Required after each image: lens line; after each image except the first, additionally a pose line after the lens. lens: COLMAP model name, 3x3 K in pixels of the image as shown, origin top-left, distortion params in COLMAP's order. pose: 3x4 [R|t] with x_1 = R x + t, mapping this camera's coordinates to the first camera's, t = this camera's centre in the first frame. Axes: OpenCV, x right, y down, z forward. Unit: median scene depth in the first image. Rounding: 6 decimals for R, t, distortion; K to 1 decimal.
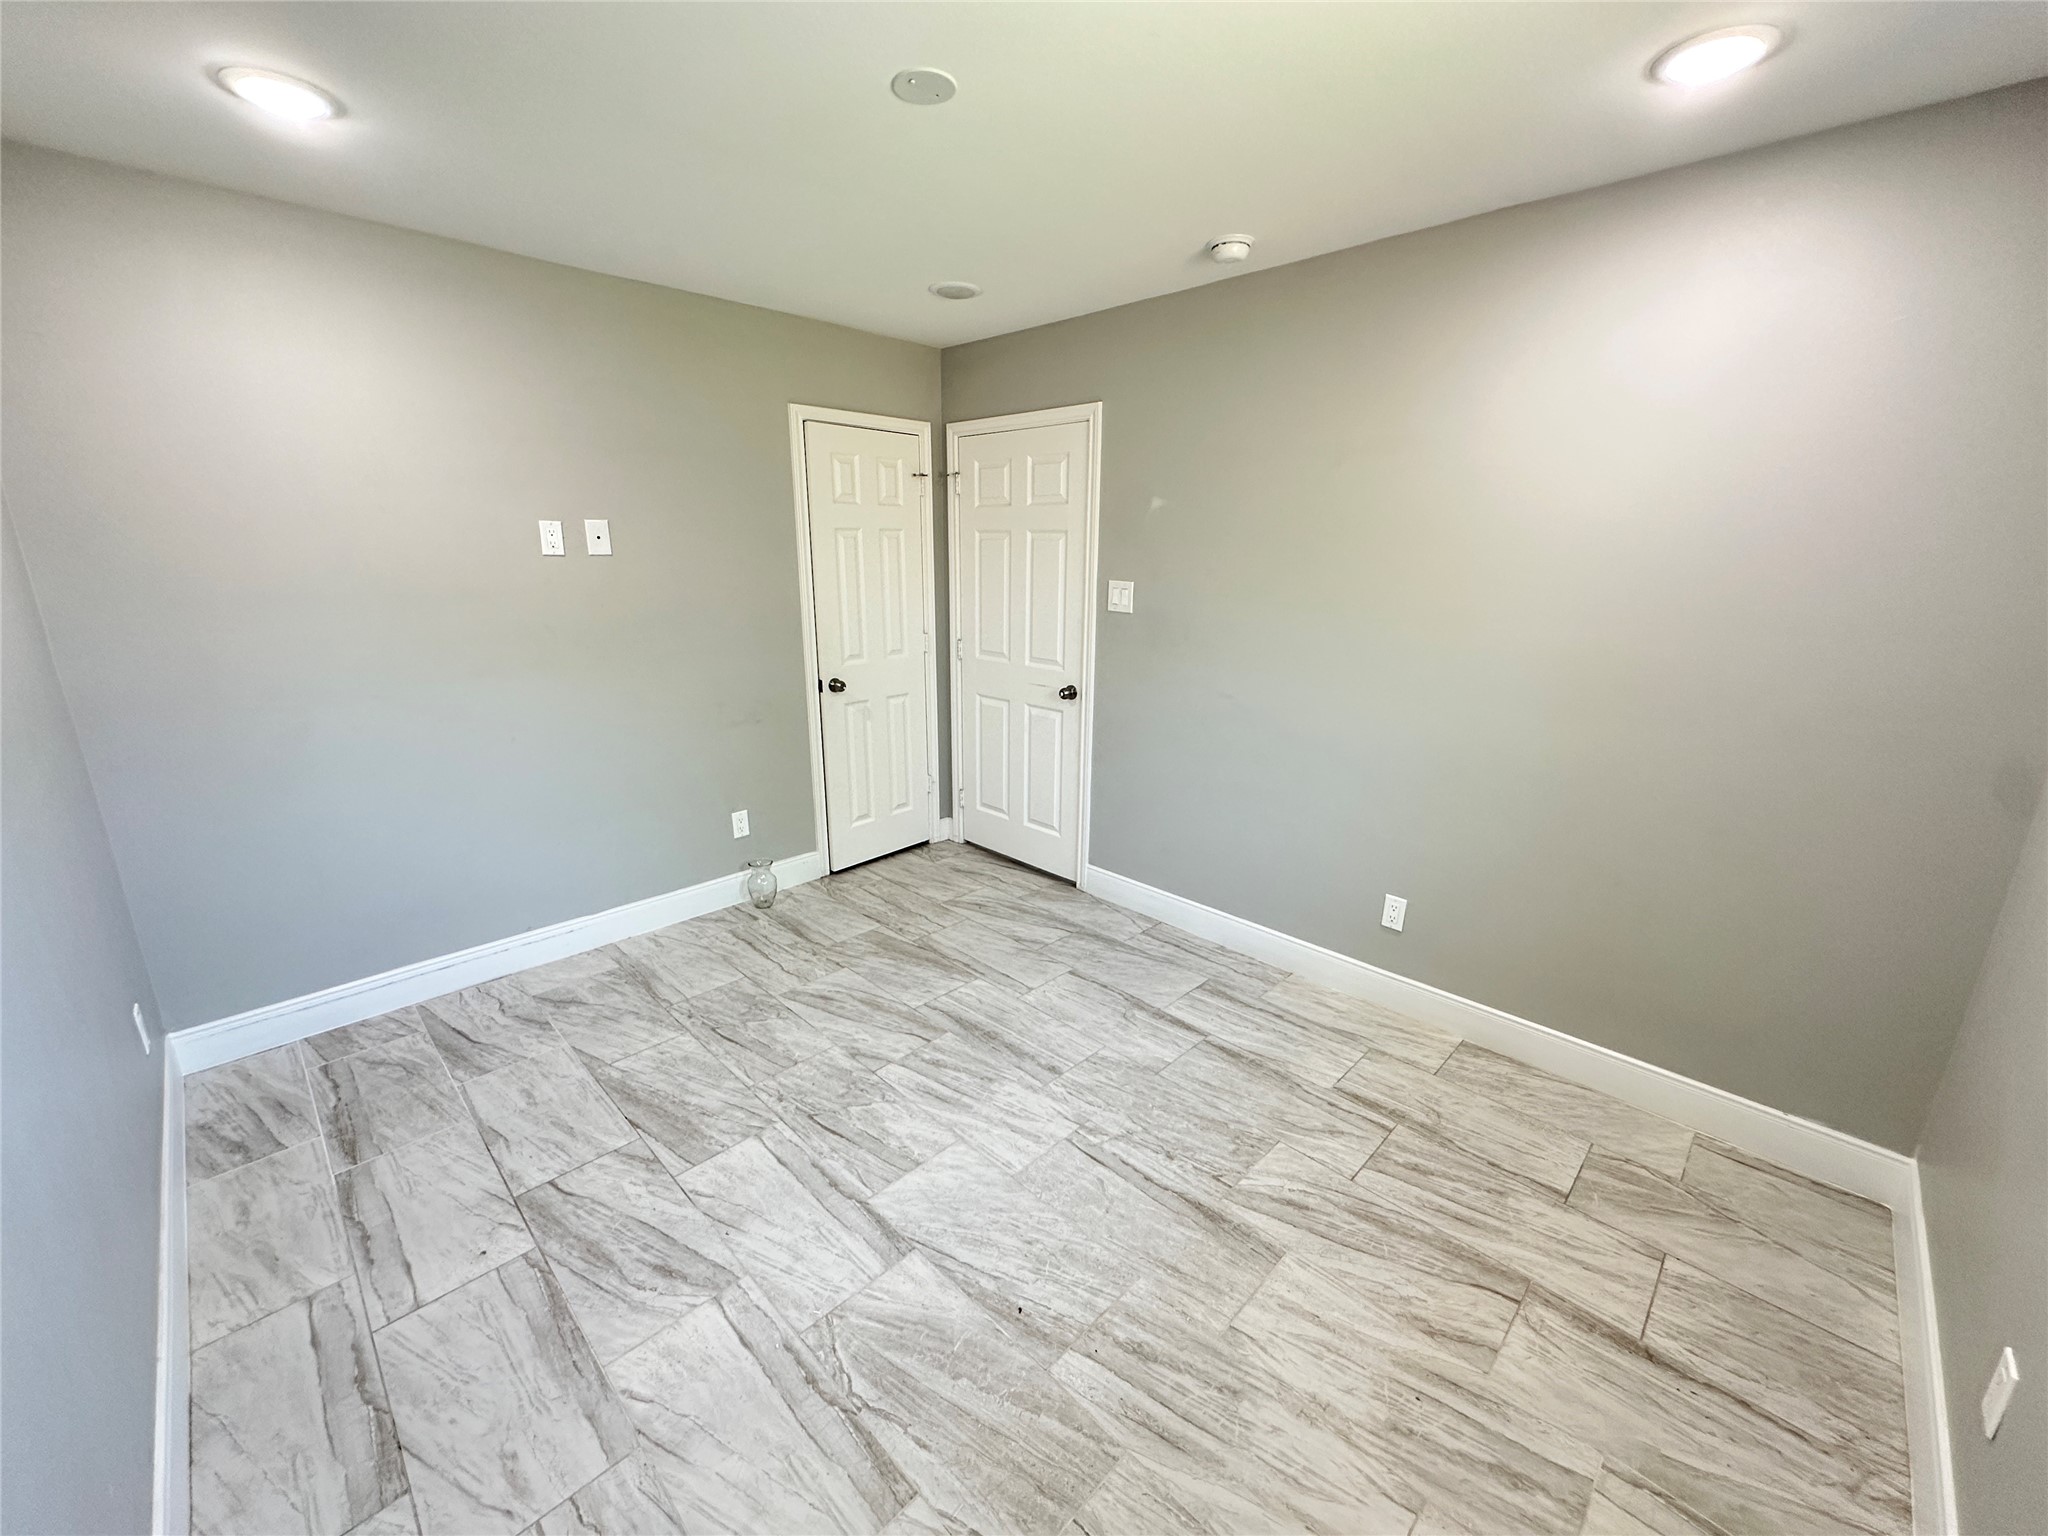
lens RADIAL K [[816.8, 0, 1025.8], [0, 816.8, 768.5], [0, 0, 1]] dist [-0.003382, 0.001123]
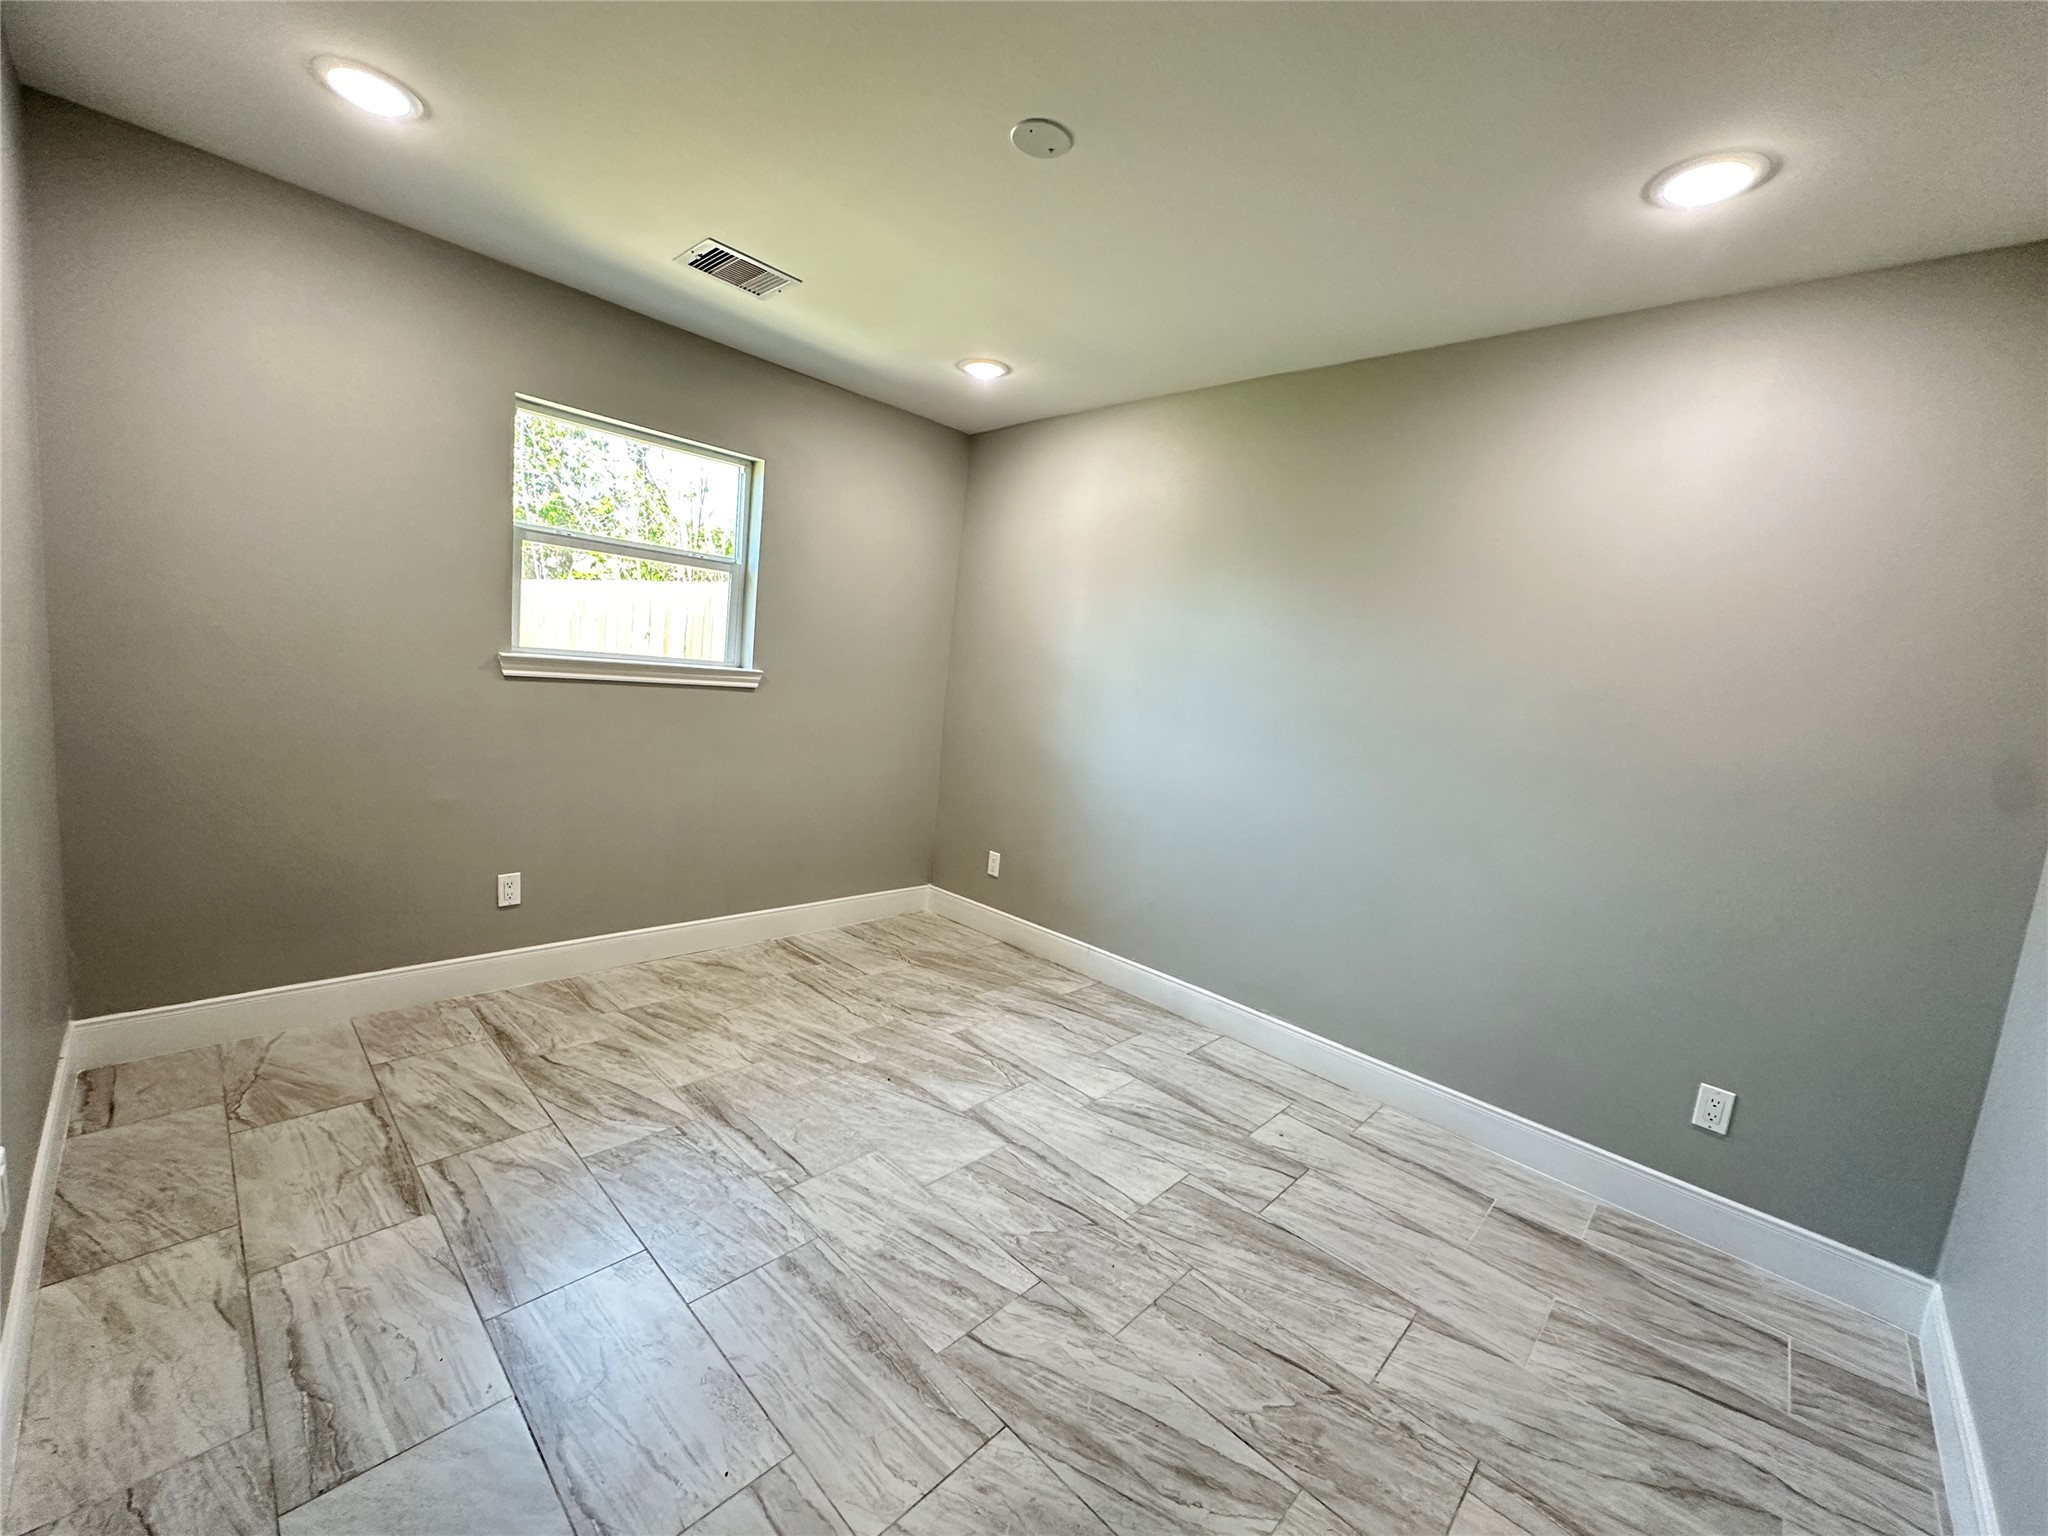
lens RADIAL K [[816.8, 0, 1025.8], [0, 816.8, 768.5], [0, 0, 1]] dist [-0.003382, 0.001123]
pose [[-0.993928, -0.104411, -0.034729, -0.116591], [-0.109706, 0.915931, 0.386051, -0.374484], [-0.008498, 0.387517, -0.921823, 1.732990]]
